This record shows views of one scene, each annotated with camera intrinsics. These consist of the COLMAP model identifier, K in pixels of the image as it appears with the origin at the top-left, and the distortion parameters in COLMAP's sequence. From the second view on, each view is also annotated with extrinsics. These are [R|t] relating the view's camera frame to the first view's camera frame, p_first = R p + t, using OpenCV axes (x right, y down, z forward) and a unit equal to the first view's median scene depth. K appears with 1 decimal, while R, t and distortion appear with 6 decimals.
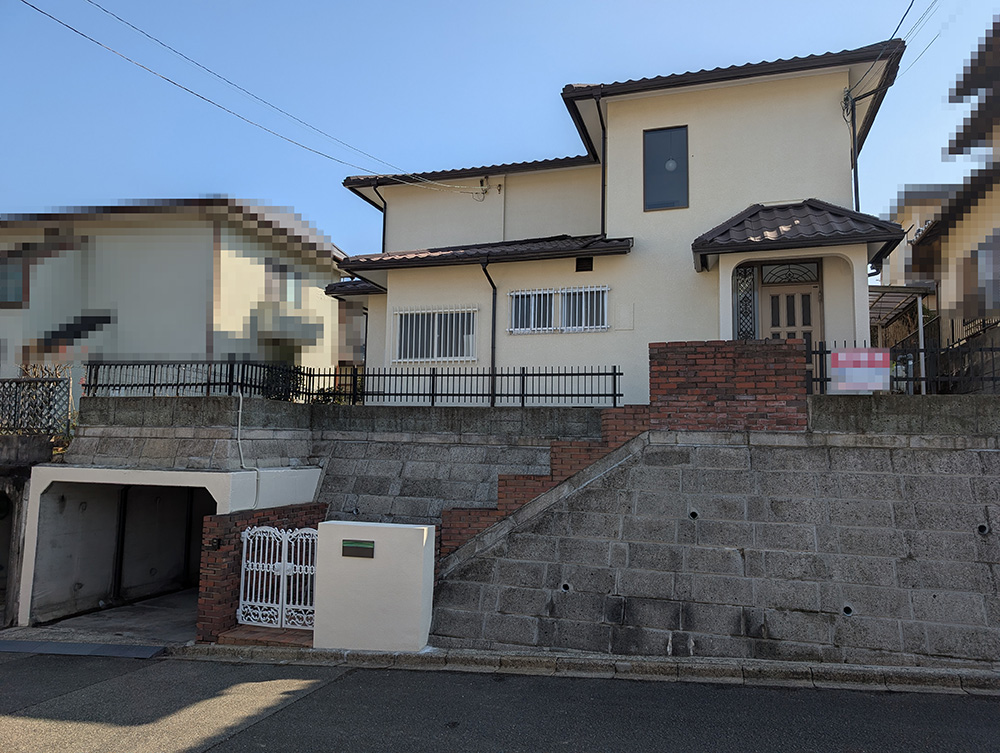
lens RADIAL K [[716.4, 0, 507.4], [0, 716.4, 382.3], [0, 0, 1]] dist [0.015088, -0.012348]
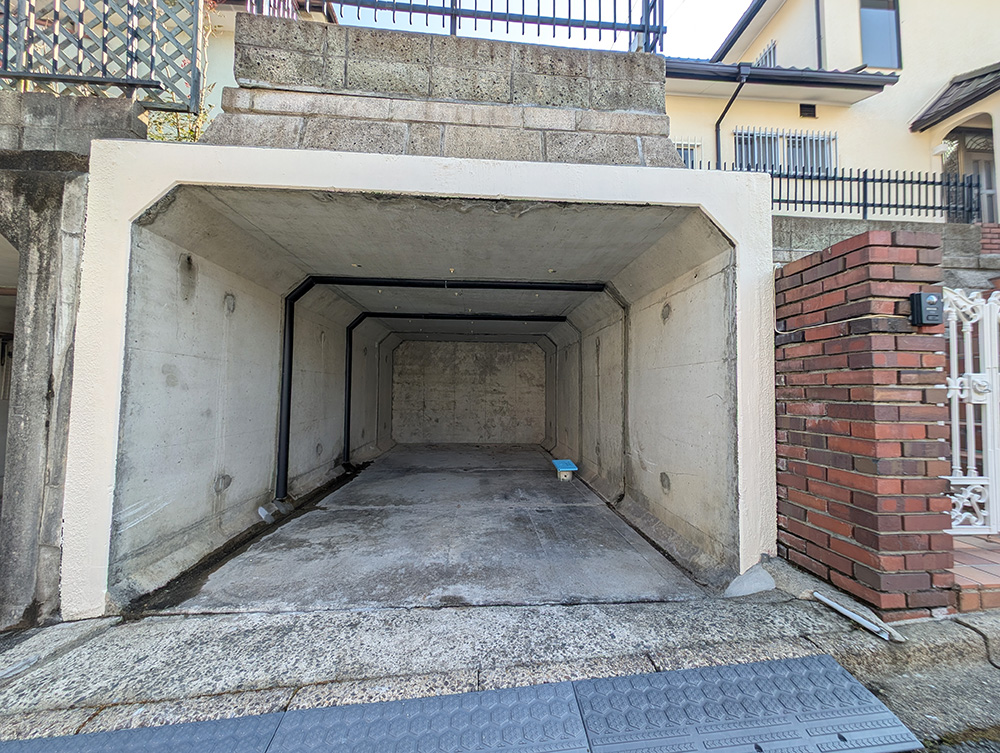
lens RADIAL K [[375.2, 0, 500.9], [0, 375.2, 375.8], [0, 0, 1]] dist [0.004033, -0.002183]
pose [[0.936617, 0.007014, 0.350284, -0.555833], [-0.026411, 0.998368, 0.050629, 0.217057], [-0.349358, -0.056672, 0.935274, 0.782201]]
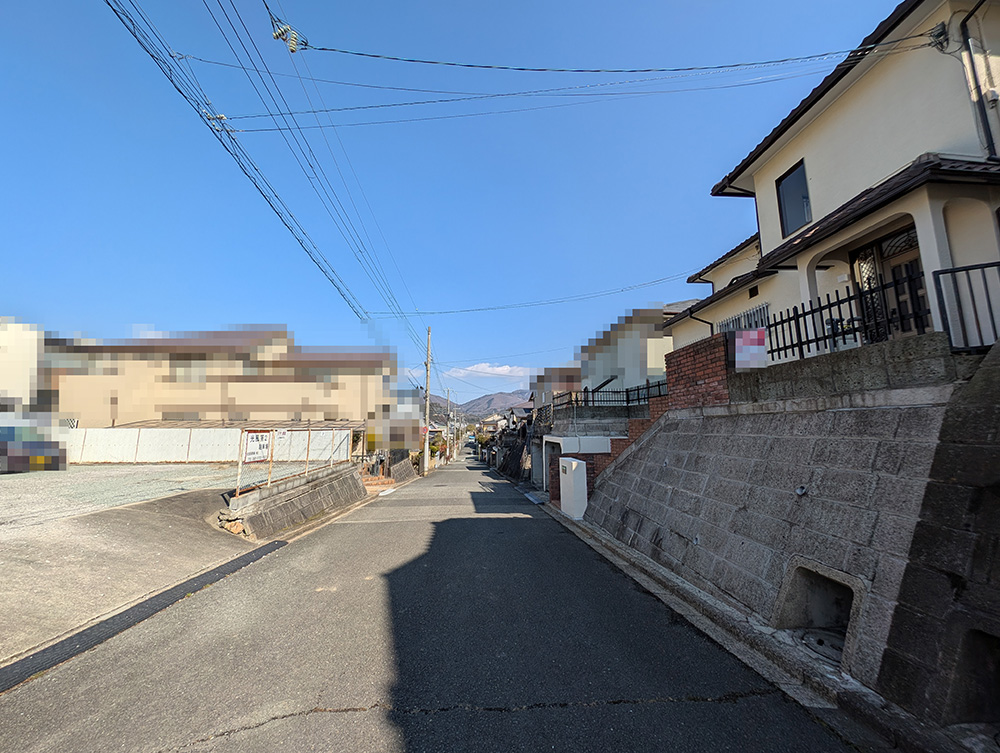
lens RADIAL K [[375.2, 0, 500.3], [0, 375.2, 376.9], [0, 0, 1]] dist [0.004033, -0.002183]
pose [[0.359997, -0.148368, -0.921080, 0.711538], [0.099649, 0.987741, -0.120158, 0.049053], [0.927616, -0.048528, 0.370368, 0.301061]]
